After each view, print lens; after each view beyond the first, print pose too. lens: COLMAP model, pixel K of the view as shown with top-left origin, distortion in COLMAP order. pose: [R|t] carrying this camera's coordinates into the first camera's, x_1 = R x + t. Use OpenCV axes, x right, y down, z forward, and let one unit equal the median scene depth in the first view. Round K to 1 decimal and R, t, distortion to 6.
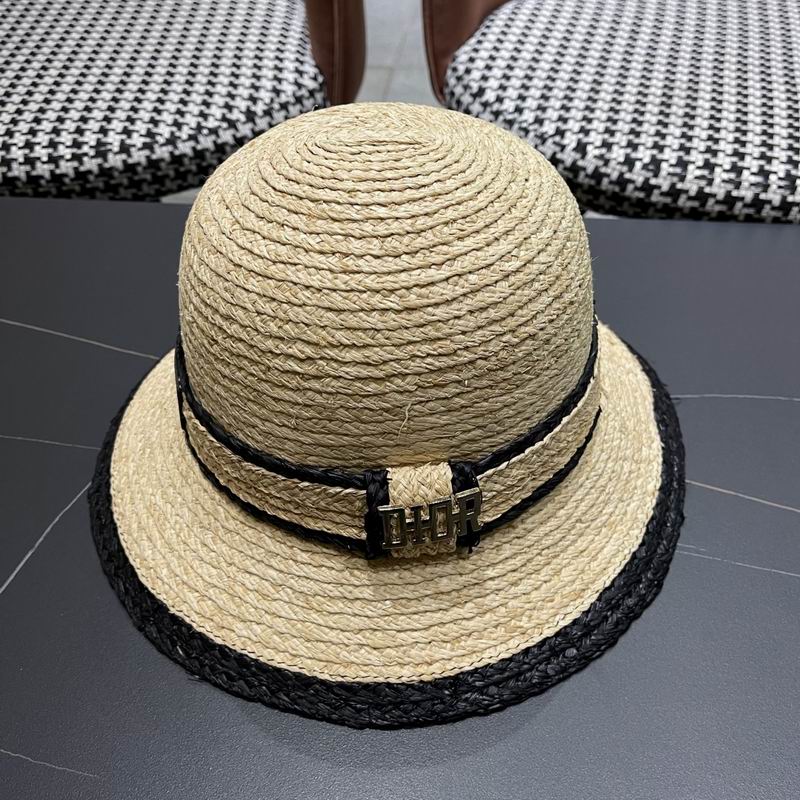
lens RADIAL K [[820.7, 0, 399.8], [0, 820.7, 404.0], [0, 0, 1]] dist [0.023192, 0.000000]
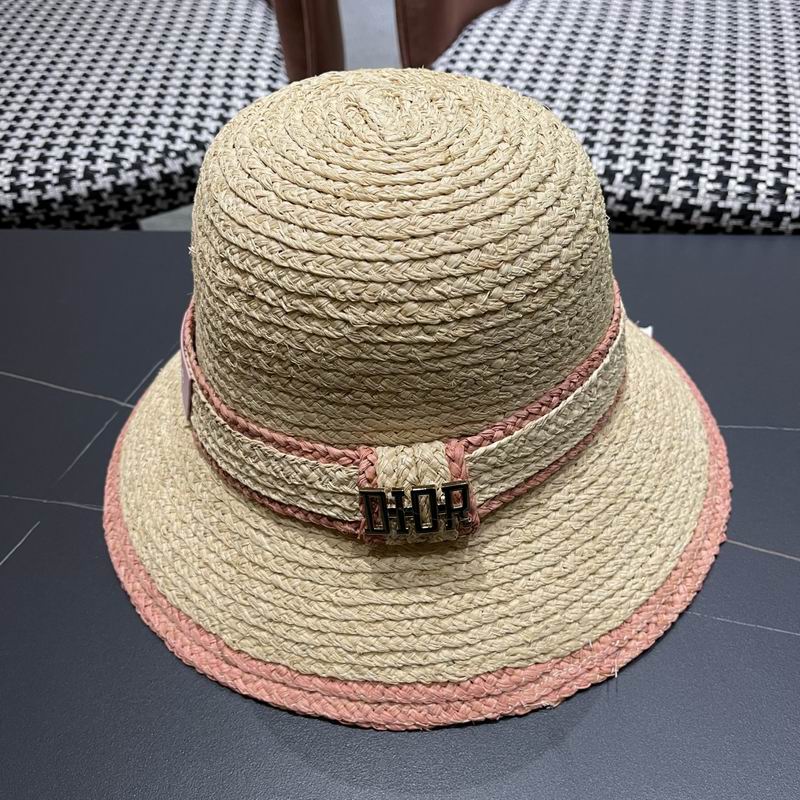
lens RADIAL K [[820.7, 0, 401.1], [0, 820.7, 392.3], [0, 0, 1]] dist [0.023192, 0.000000]
pose [[0.999383, -0.023824, -0.025800, 0.052479], [0.023331, 0.999542, -0.019266, -0.027369], [0.026247, 0.018653, 0.999481, 0.045697]]
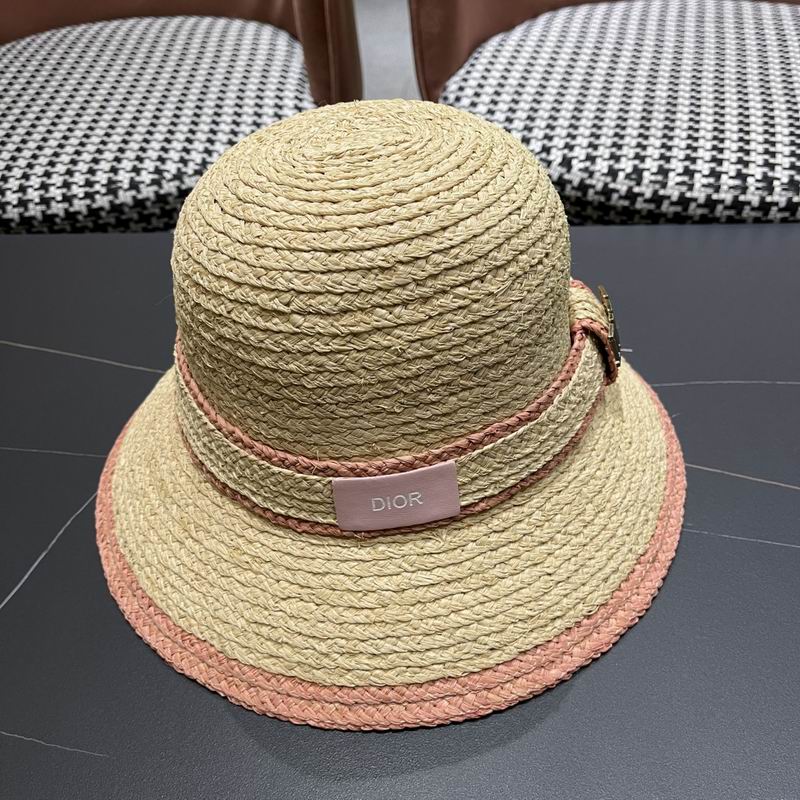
lens RADIAL K [[820.7, 0, 408.5], [0, 820.7, 395.6], [0, 0, 1]] dist [0.023192, 0.000000]
pose [[0.998919, -0.042694, -0.018394, 0.024823], [0.041451, 0.997132, -0.063321, 0.039812], [0.021044, 0.062490, 0.997824, -0.027244]]
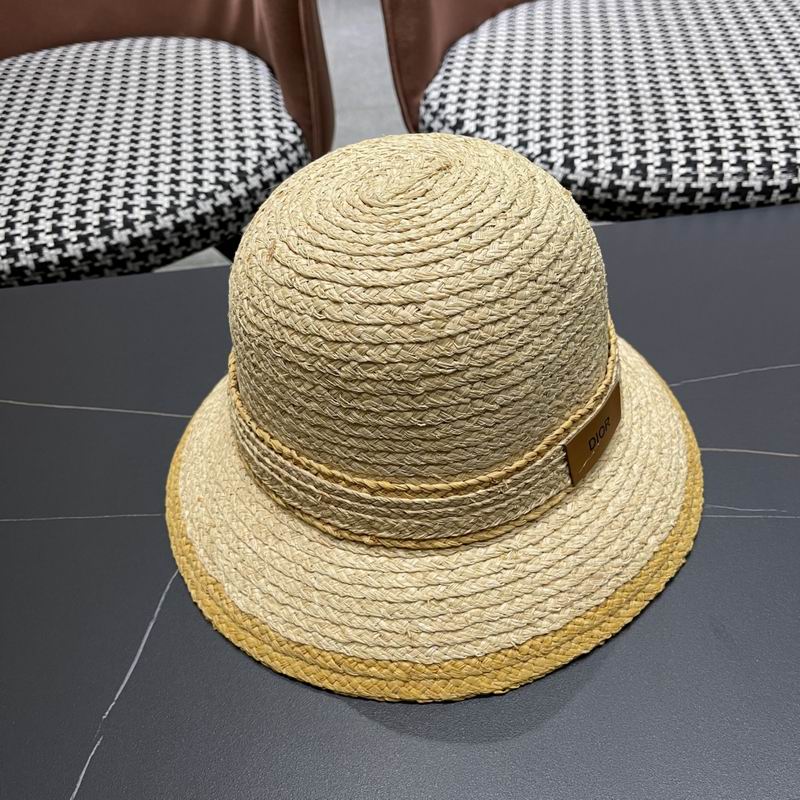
lens RADIAL K [[820.7, 0, 410.1], [0, 820.7, 402.1], [0, 0, 1]] dist [0.023192, 0.000000]
pose [[0.985096, -0.154817, 0.074944, -0.102118], [0.157824, 0.986812, -0.035971, -0.001033], [-0.068386, 0.047263, 0.996539, -0.026193]]
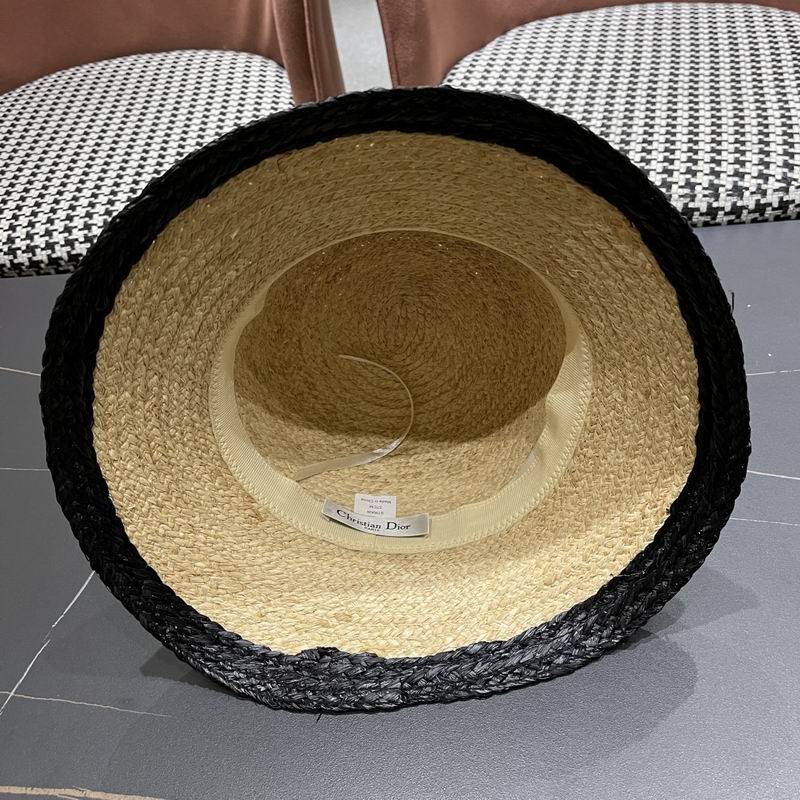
lens RADIAL K [[820.7, 0, 400.2], [0, 820.7, 401.4], [0, 0, 1]] dist [0.023192, 0.000000]
pose [[0.993934, -0.100744, -0.044118, 0.050555], [0.099289, 0.994477, -0.034018, 0.018311], [0.047301, 0.029431, 0.998447, -0.145405]]
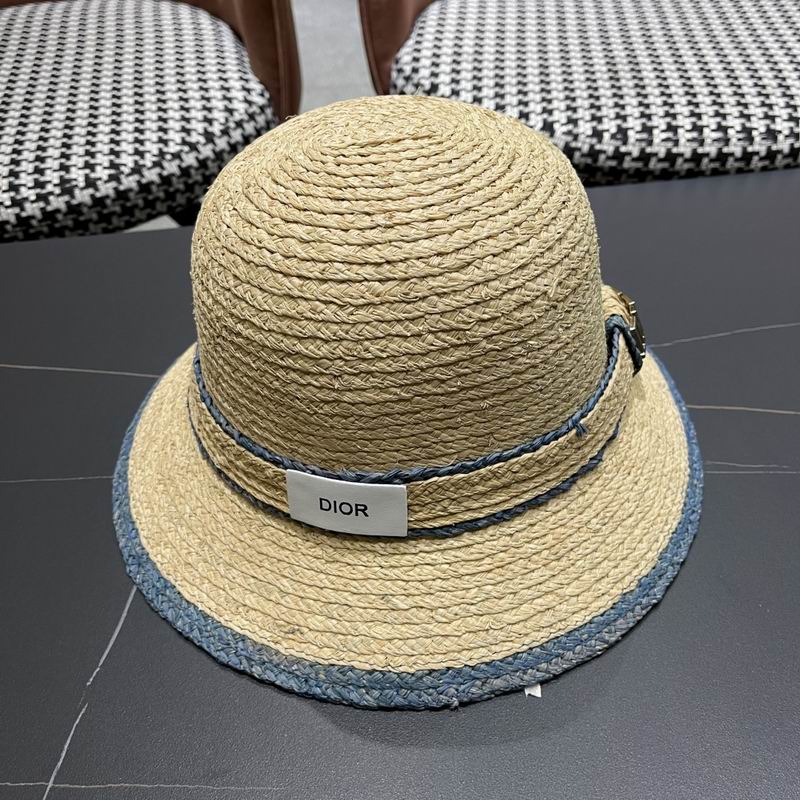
lens RADIAL K [[820.7, 0, 397.3], [0, 820.7, 398.9], [0, 0, 1]] dist [0.023192, 0.000000]
pose [[0.979629, -0.154767, 0.127959, -0.144534], [0.158998, 0.987000, -0.023482, 0.021520], [-0.122661, 0.043349, 0.991501, 0.004717]]
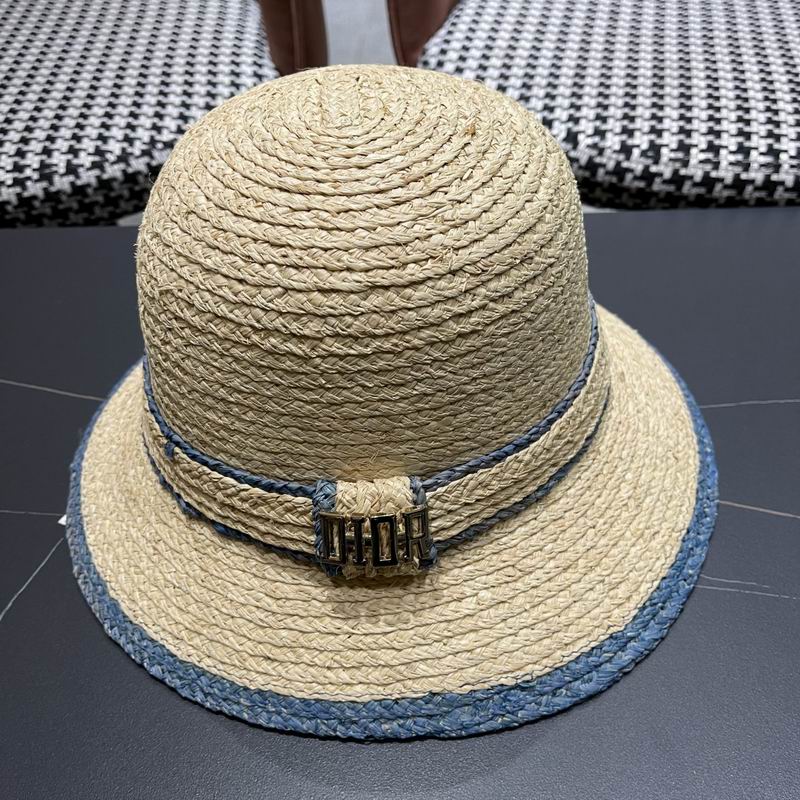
lens RADIAL K [[820.7, 0, 399.4], [0, 820.7, 399.6], [0, 0, 1]] dist [0.023192, 0.000000]
pose [[0.997270, -0.069144, 0.025913, -0.014600], [0.069470, 0.997513, -0.011877, -0.020782], [-0.025027, 0.013645, 0.999594, 0.085484]]
